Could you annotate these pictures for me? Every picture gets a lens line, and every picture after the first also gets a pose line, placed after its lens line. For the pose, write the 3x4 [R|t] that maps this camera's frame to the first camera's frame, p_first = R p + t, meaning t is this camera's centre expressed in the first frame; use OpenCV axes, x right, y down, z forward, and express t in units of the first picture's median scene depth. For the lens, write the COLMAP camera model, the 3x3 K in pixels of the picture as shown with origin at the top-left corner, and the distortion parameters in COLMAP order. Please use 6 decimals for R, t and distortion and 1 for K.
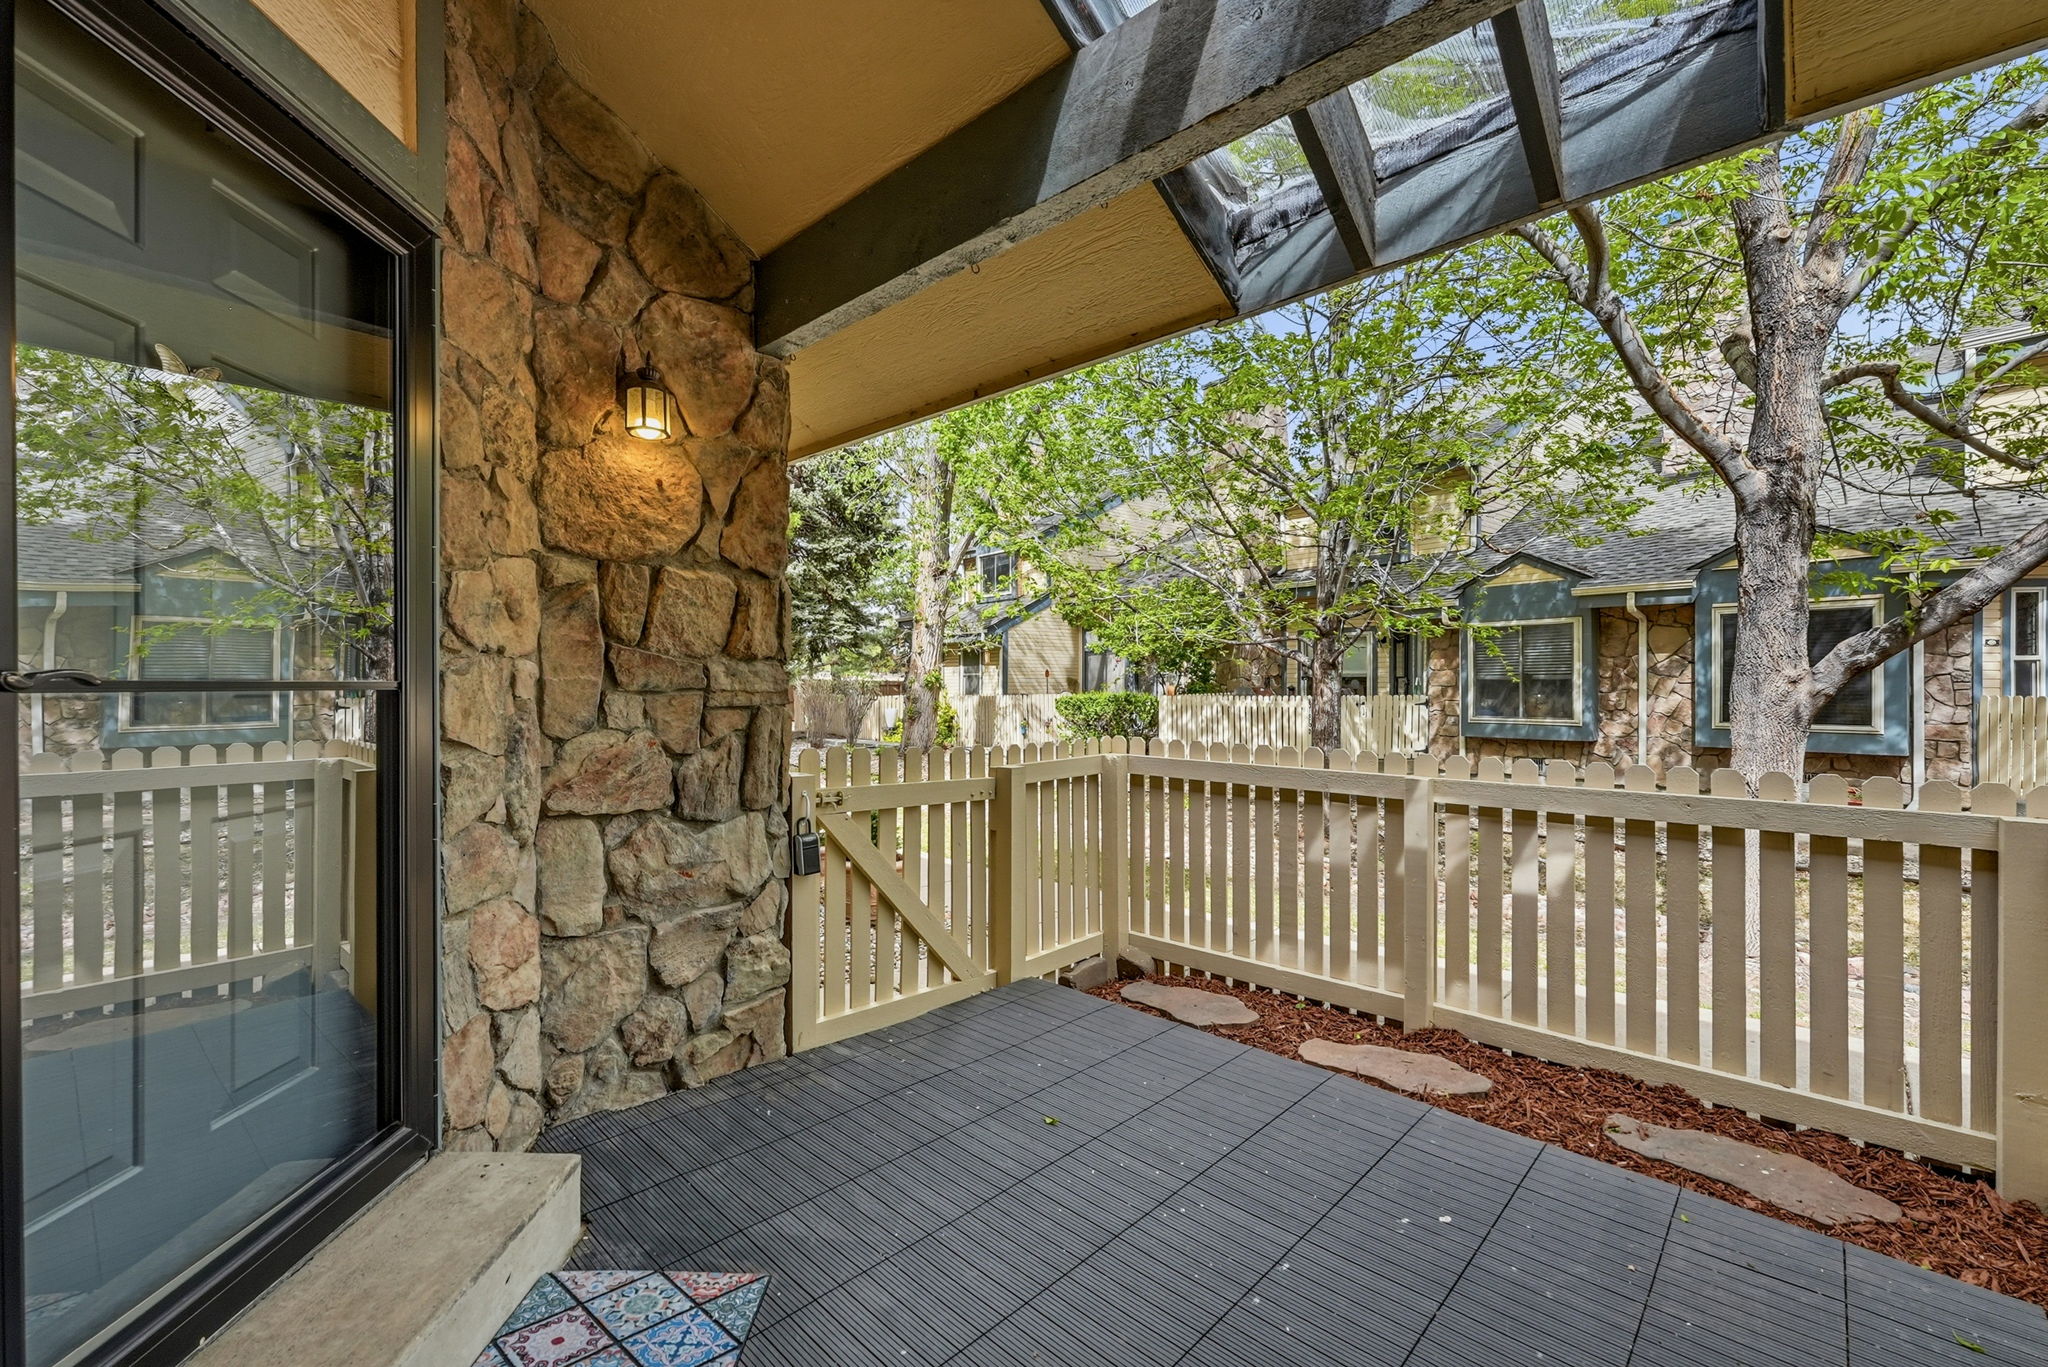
lens RADIAL K [[829.5, 0, 1021.2], [0, 829.5, 686.9], [0, 0, 1]] dist [-0.002666, -0.000096]
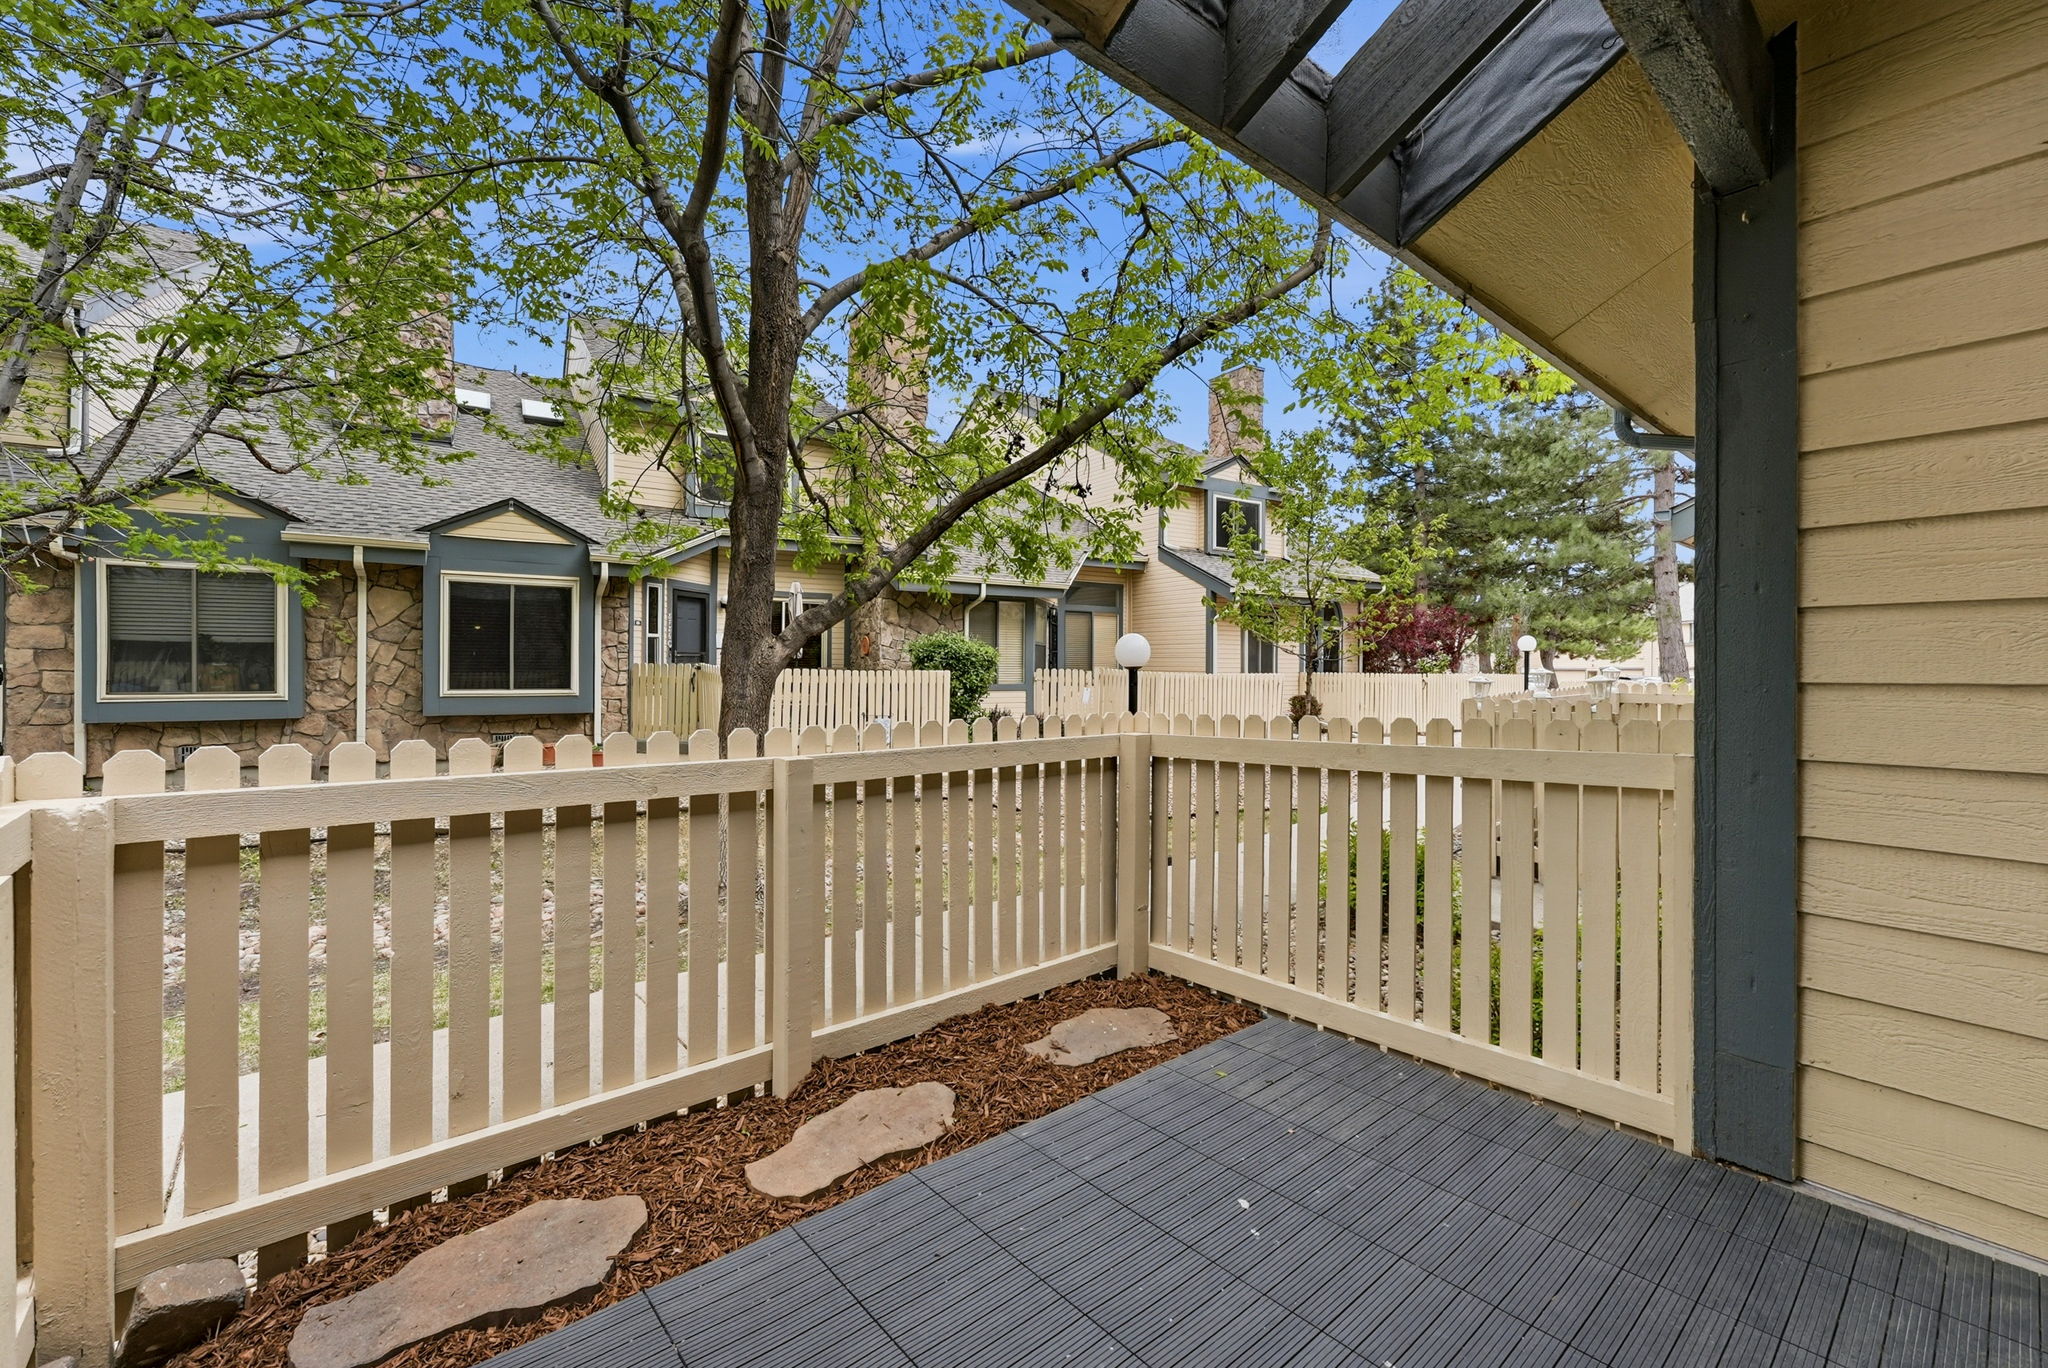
lens RADIAL K [[853.7, 0, 1003.8], [0, 853.7, 669.0], [0, 0, 1]] dist [-0.001109, 0.000127]
pose [[0.113647, -0.004304, 0.993512, -0.275759], [-0.008831, 0.999947, 0.005343, 0.018471], [-0.993482, -0.009381, 0.113603, 0.670676]]
